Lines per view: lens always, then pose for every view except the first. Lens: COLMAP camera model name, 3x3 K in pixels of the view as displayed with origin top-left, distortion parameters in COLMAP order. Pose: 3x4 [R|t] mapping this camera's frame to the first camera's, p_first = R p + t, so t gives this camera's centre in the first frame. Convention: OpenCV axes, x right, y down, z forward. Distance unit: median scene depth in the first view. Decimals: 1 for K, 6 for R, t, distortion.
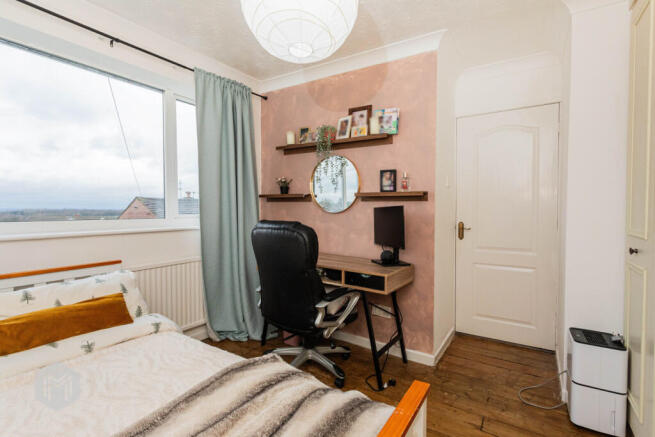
lens RADIAL K [[315.8, 0, 327.5], [0, 315.8, 218.5], [0, 0, 1]] dist [-0.003692, -0.000617]
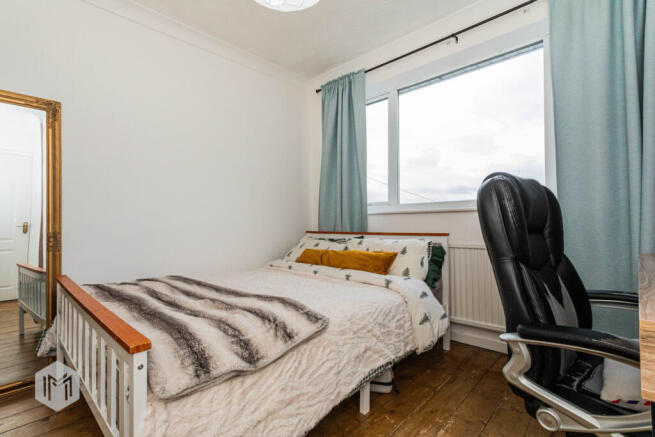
lens RADIAL K [[315.8, 0, 327.5], [0, 315.8, 218.5], [0, 0, 1]] dist [-0.003692, -0.000617]
pose [[-0.187825, -0.008802, -0.982163, 0.500358], [-0.017791, 0.999826, -0.005558, 0.093090], [0.982041, 0.016429, -0.187949, 0.791060]]
